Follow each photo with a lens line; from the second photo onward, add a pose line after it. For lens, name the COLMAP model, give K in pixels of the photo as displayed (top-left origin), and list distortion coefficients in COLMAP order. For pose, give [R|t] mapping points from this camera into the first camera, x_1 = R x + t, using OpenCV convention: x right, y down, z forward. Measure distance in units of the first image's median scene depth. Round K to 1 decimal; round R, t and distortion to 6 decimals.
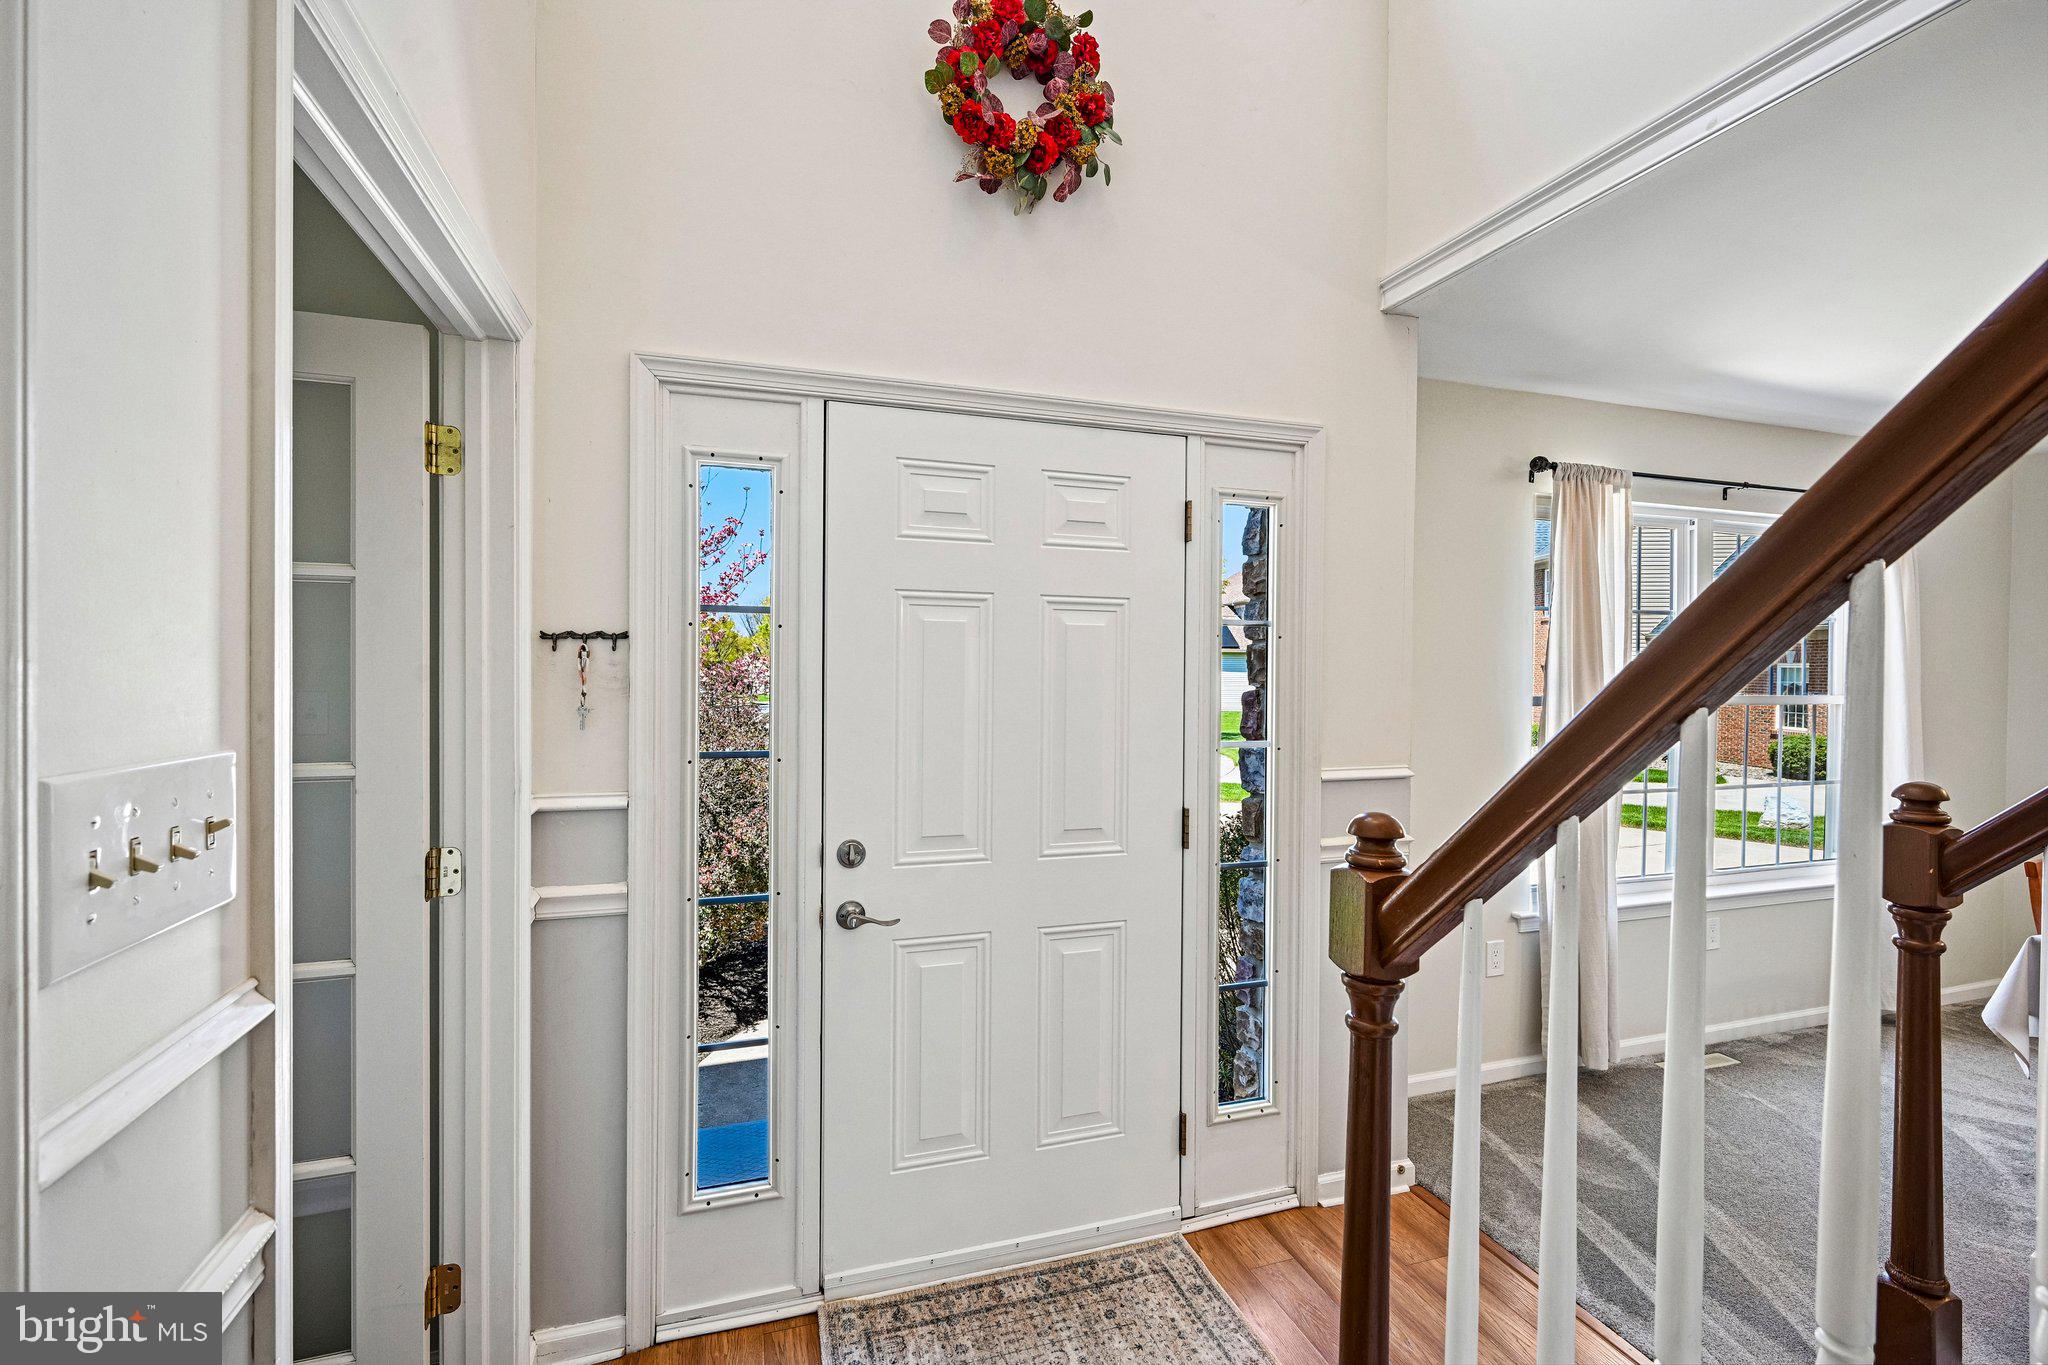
lens RADIAL K [[902.7, 0, 1021.4], [0, 902.7, 670.3], [0, 0, 1]] dist [-0.000084, 0.000774]
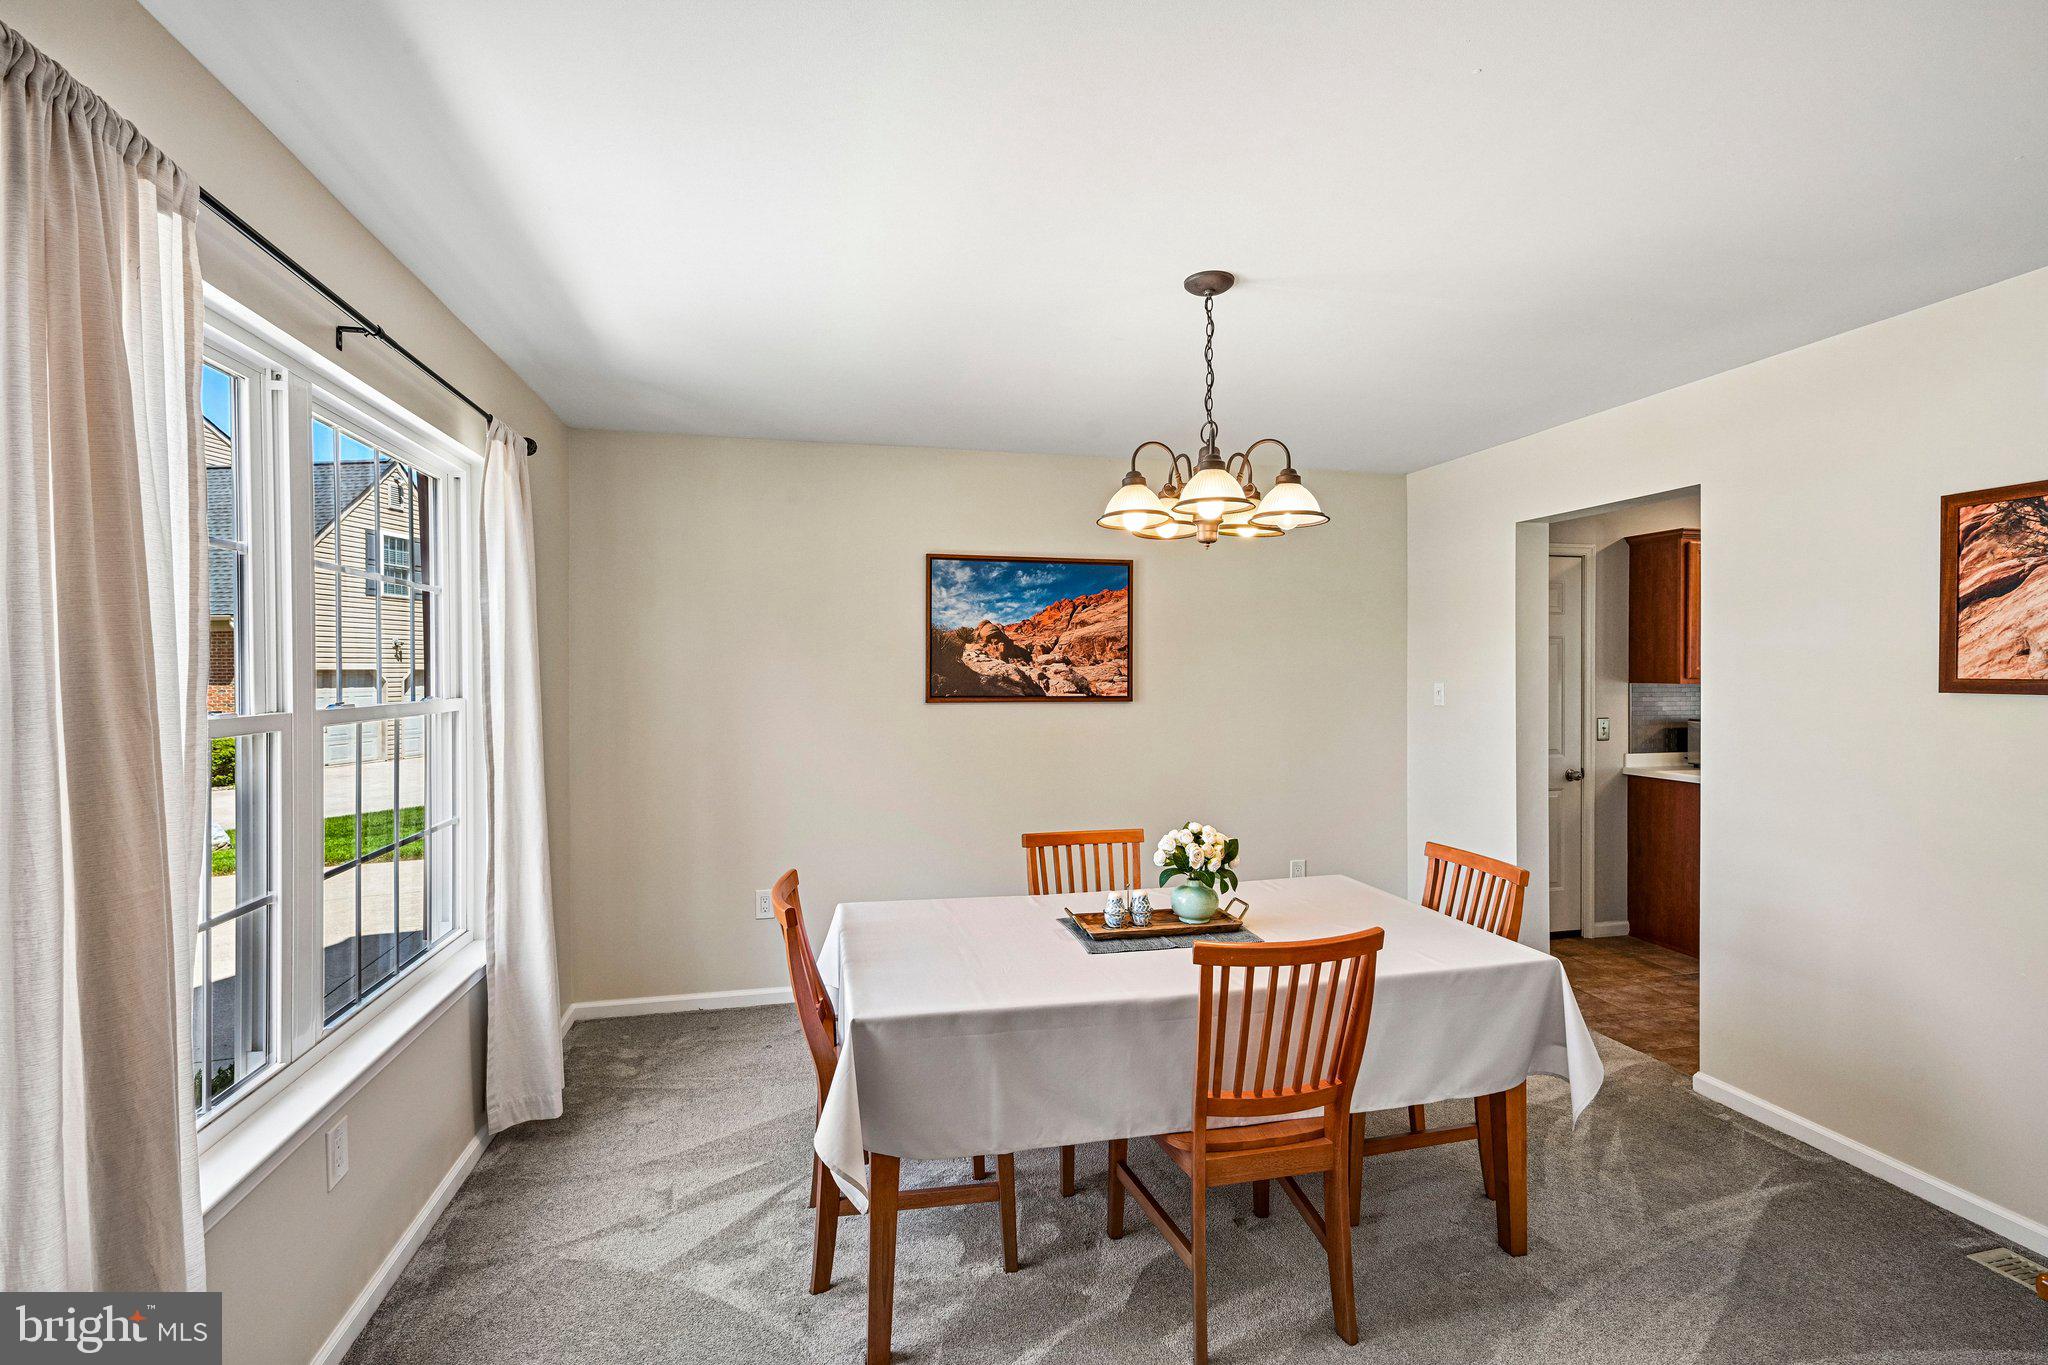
lens RADIAL K [[902.7, 0, 1027.0], [0, 902.7, 678.9], [0, 0, 1]] dist [-0.000084, 0.000774]
pose [[0.071774, -0.020693, 0.997206, 0.405979], [0.009077, 0.999757, 0.020093, 0.000918], [-0.997380, 0.007609, 0.071944, 0.836968]]
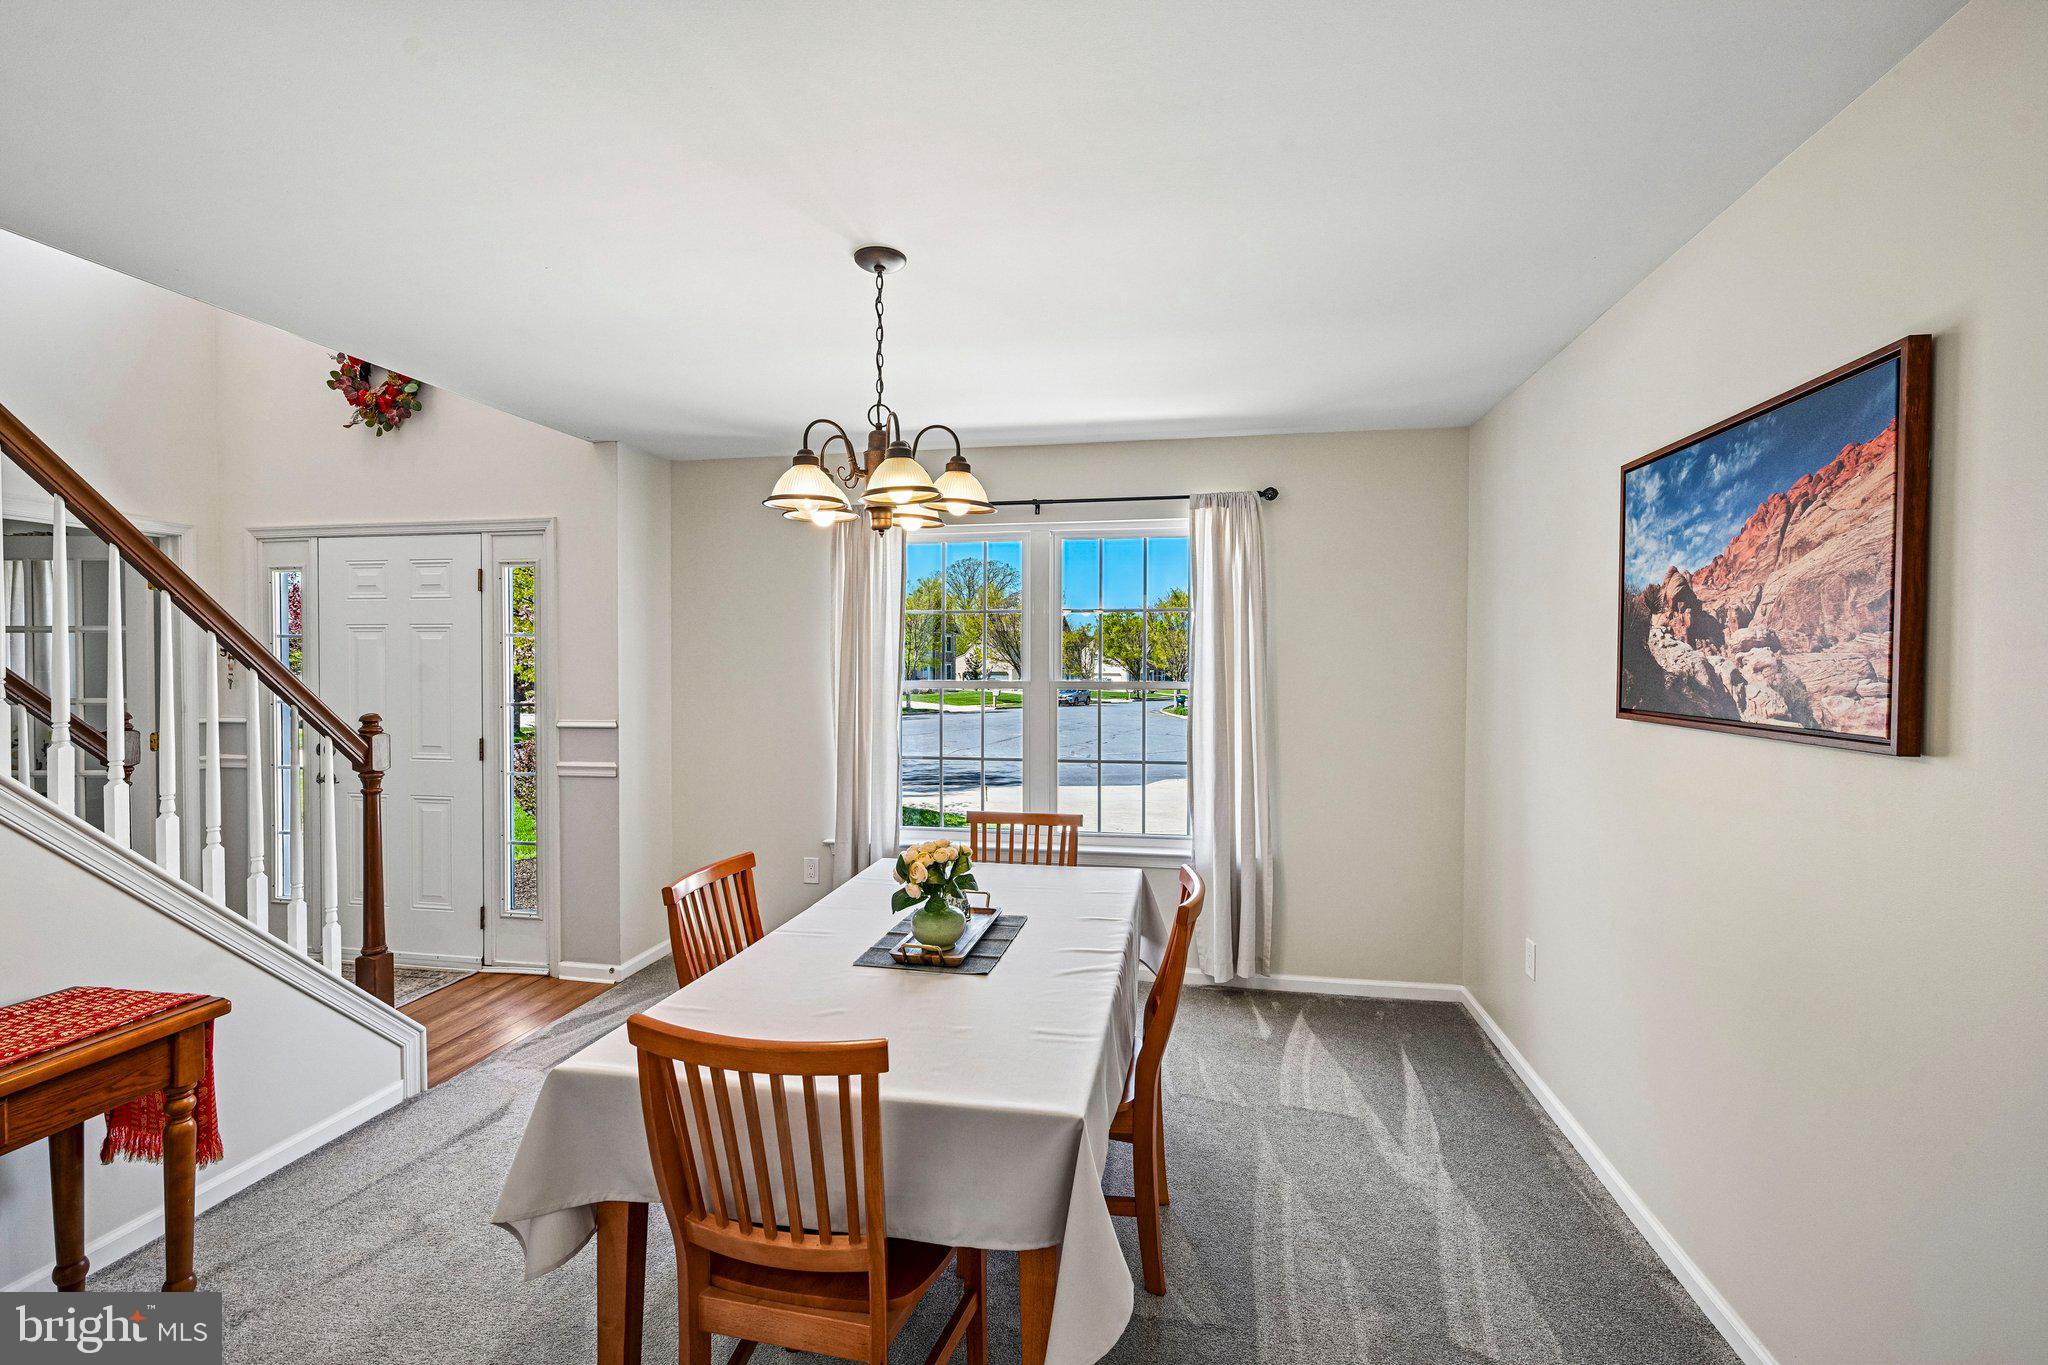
lens RADIAL K [[902.7, 0, 1019.0], [0, 902.7, 675.4], [0, 0, 1]] dist [-0.000084, 0.000774]
pose [[0.877190, -0.002028, -0.480138, 2.008023], [0.003813, 0.999989, 0.002742, 0.025682], [0.480127, -0.004236, 0.877189, -0.075522]]
